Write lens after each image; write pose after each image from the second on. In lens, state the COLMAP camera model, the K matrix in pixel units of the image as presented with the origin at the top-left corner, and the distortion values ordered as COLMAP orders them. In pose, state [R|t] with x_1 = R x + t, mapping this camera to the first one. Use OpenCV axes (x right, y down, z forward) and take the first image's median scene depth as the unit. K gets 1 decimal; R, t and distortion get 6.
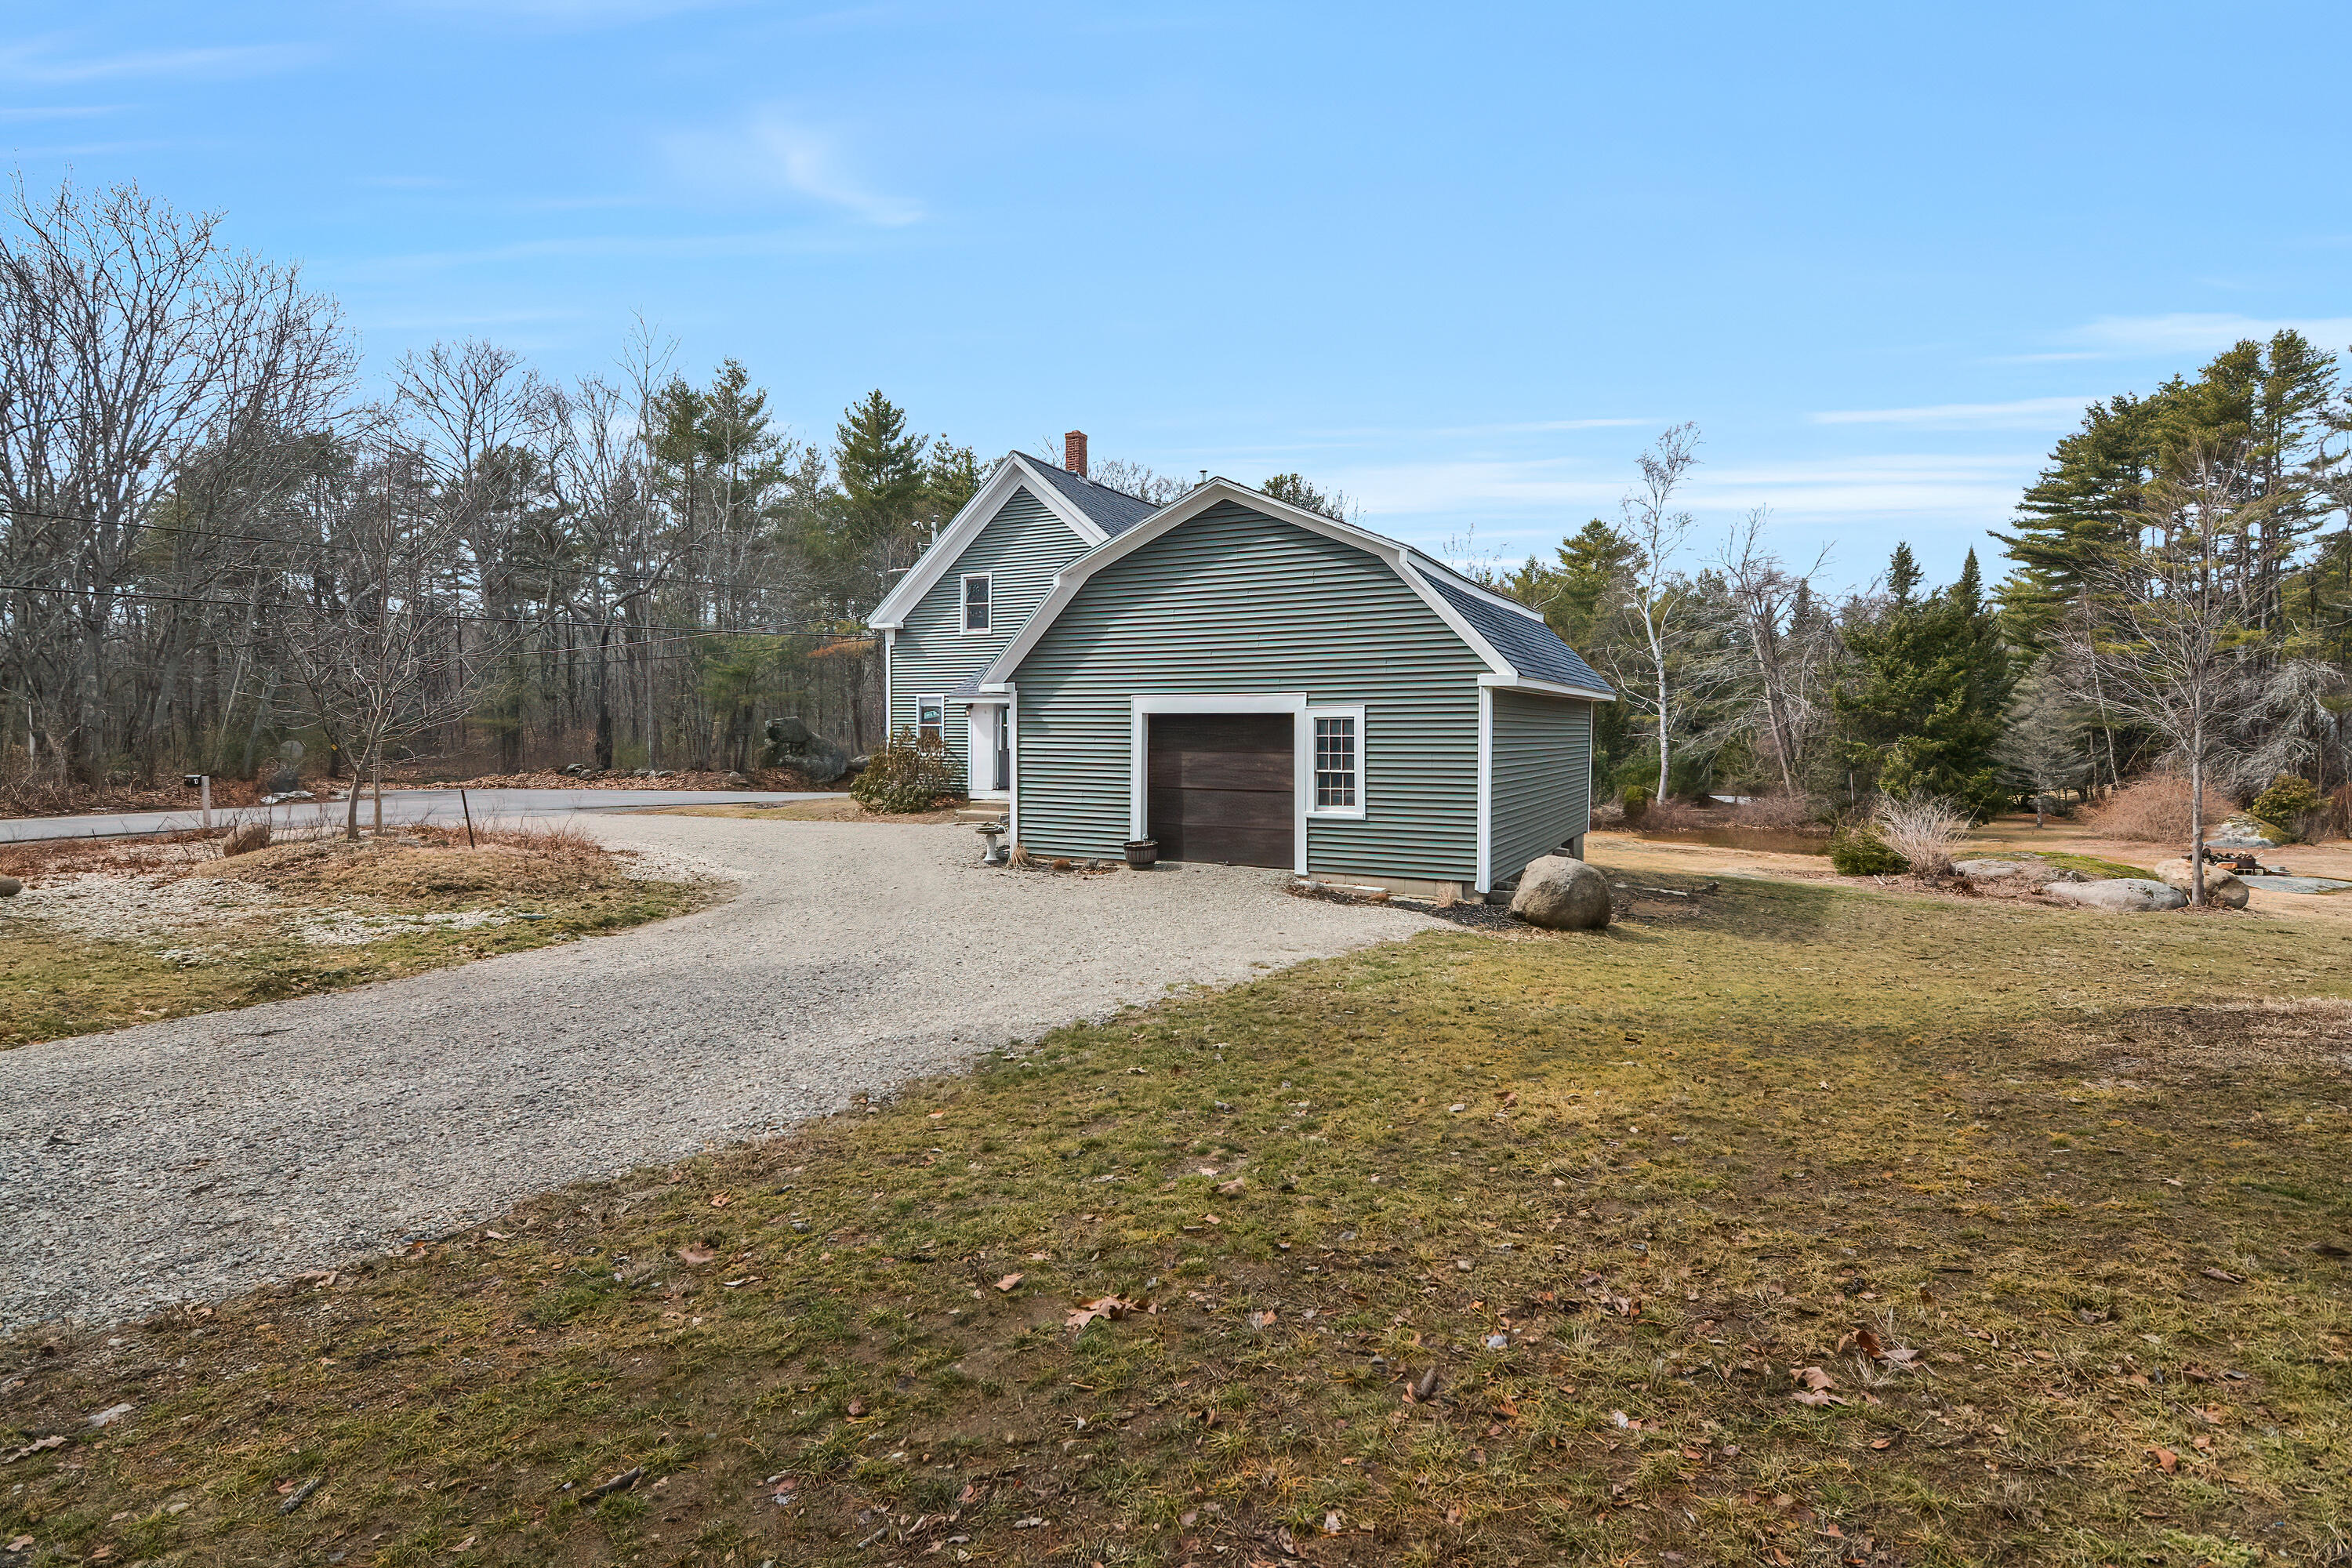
lens RADIAL K [[1152.6, 0, 1170.6], [0, 1152.6, 744.0], [0, 0, 1]] dist [-0.015496, -0.000653]
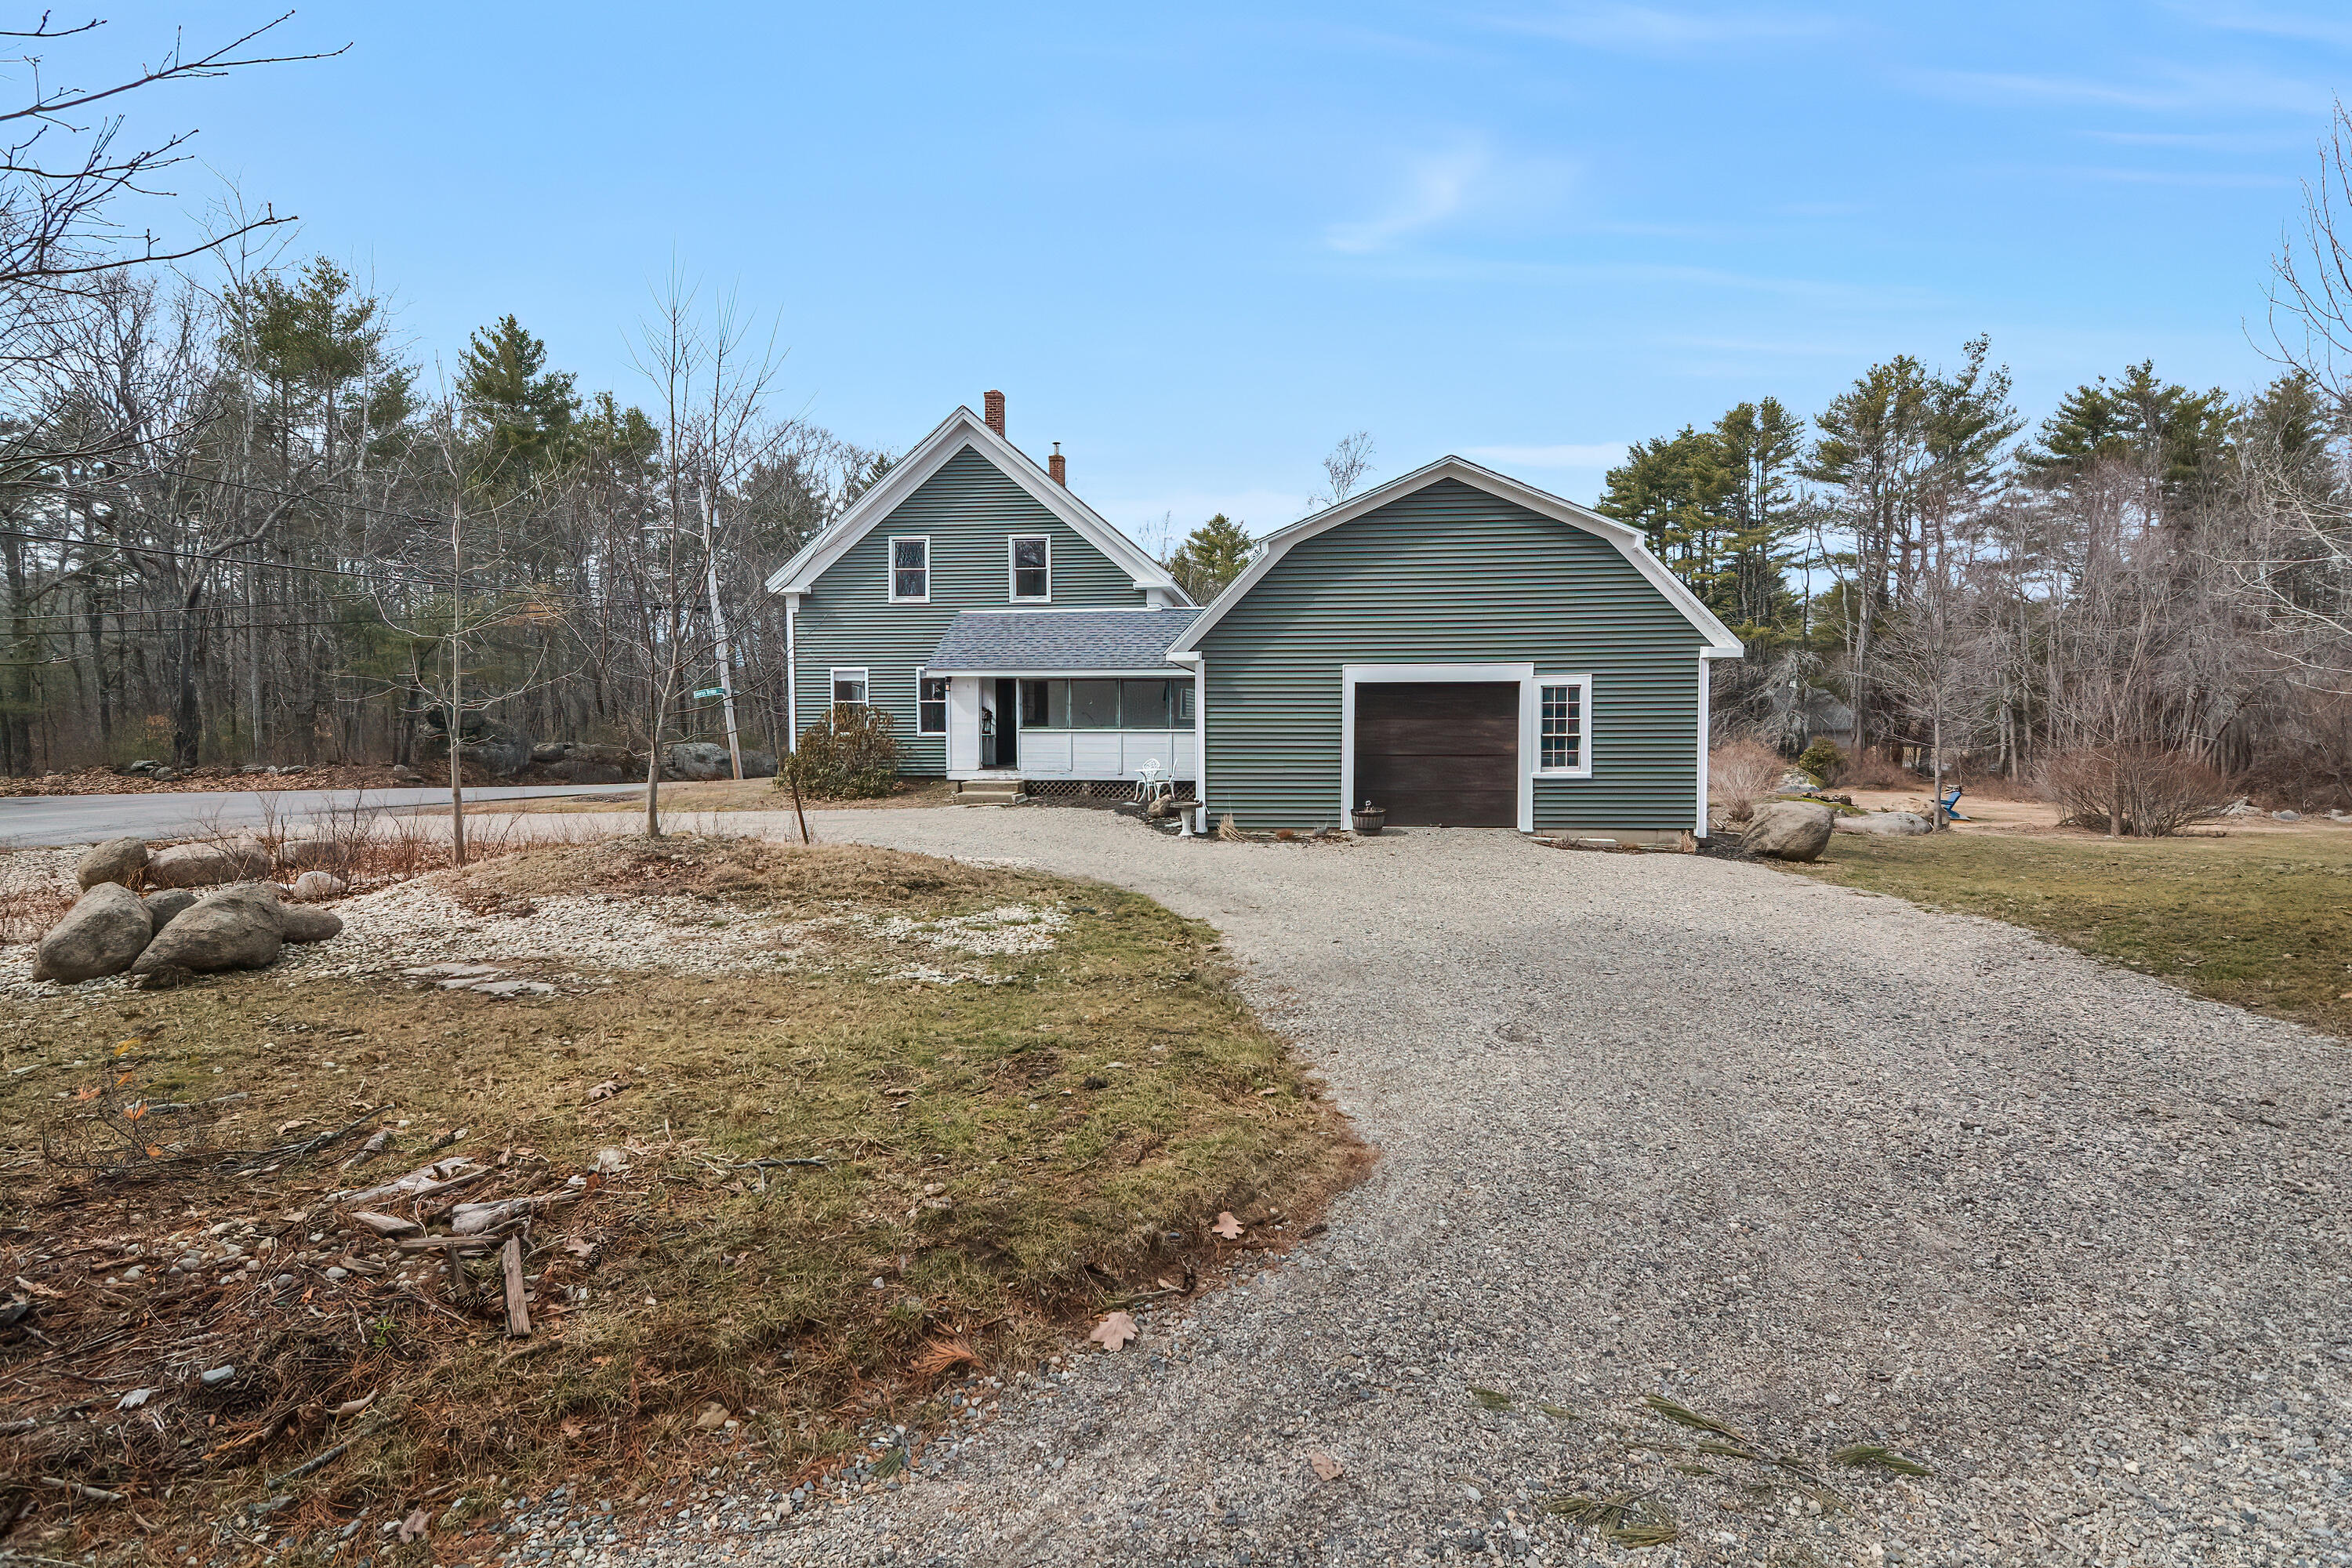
lens RADIAL K [[1152.6, 0, 1170.6], [0, 1152.6, 744.0], [0, 0, 1]] dist [-0.015496, -0.000653]
pose [[0.926010, -0.018363, 0.377052, -0.458861], [0.013040, 0.999776, 0.016664, 0.006902], [-0.377273, -0.010514, 0.926042, 0.098600]]
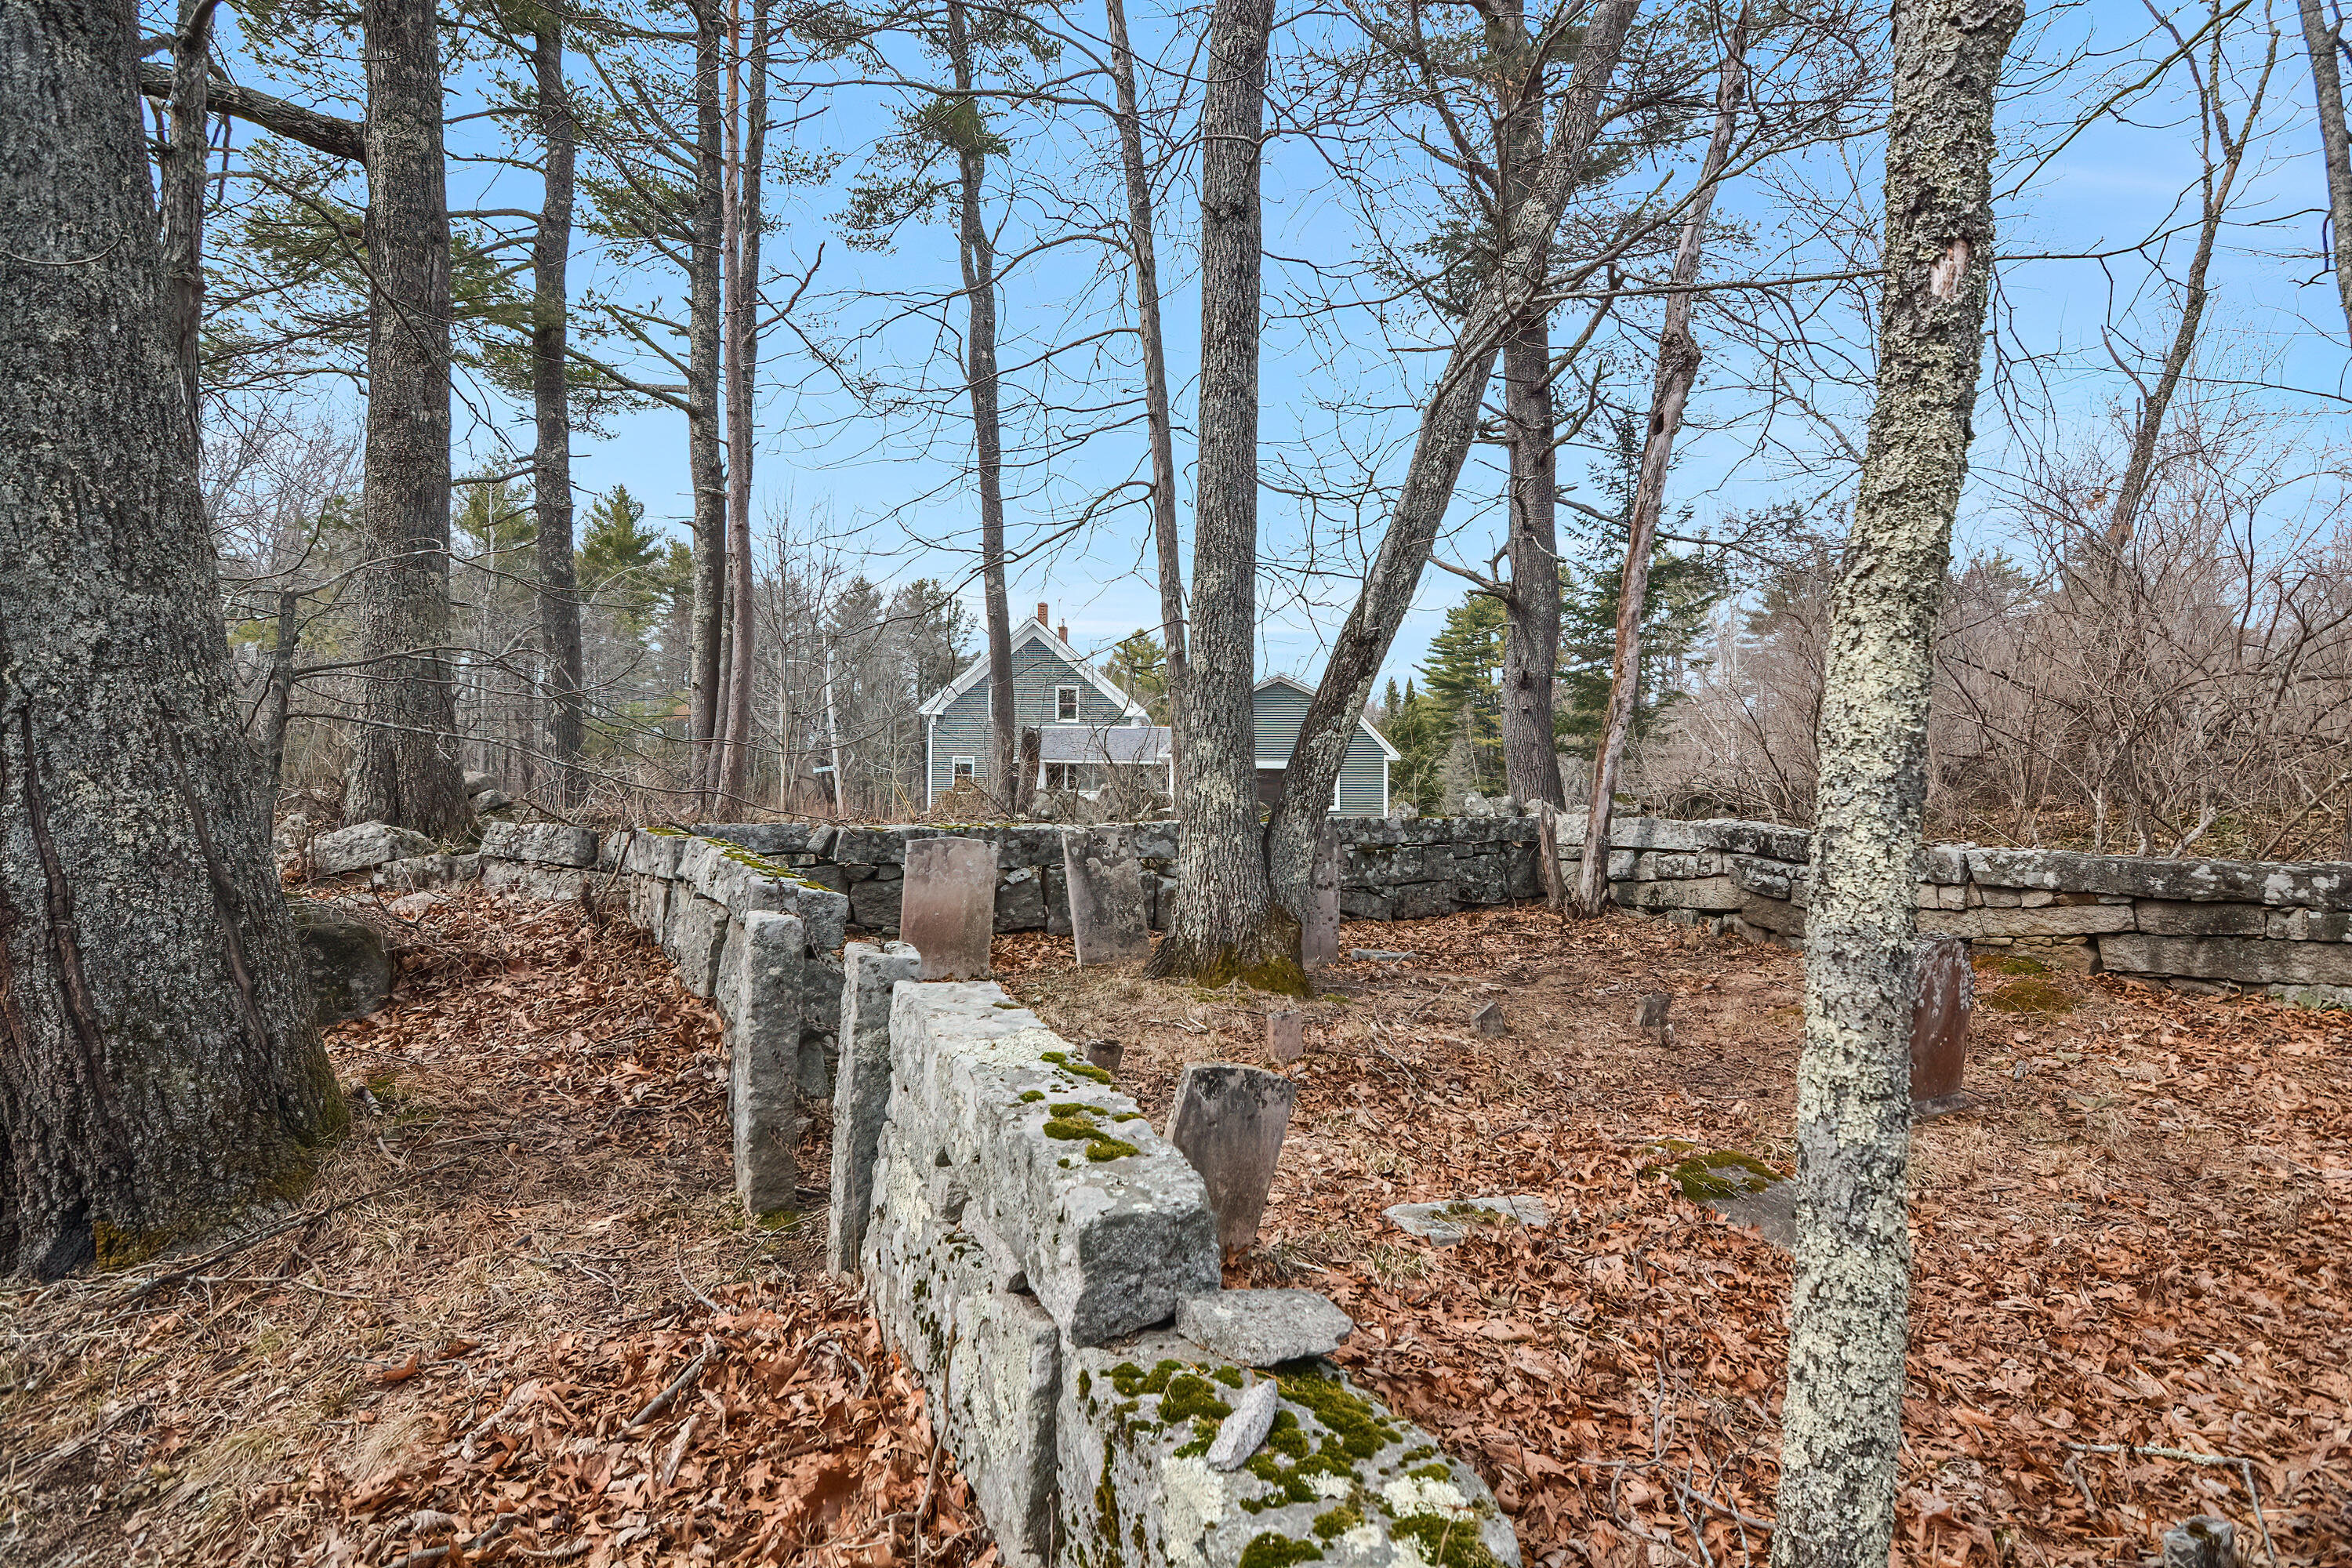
lens RADIAL K [[1152.6, 0, 1170.6], [0, 1152.6, 744.0], [0, 0, 1]] dist [-0.015496, -0.000653]
pose [[0.891336, 0.025510, 0.452624, -0.993411], [0.001292, 0.998269, -0.058807, 0.051011], [-0.453340, 0.053001, 0.889760, -0.840339]]
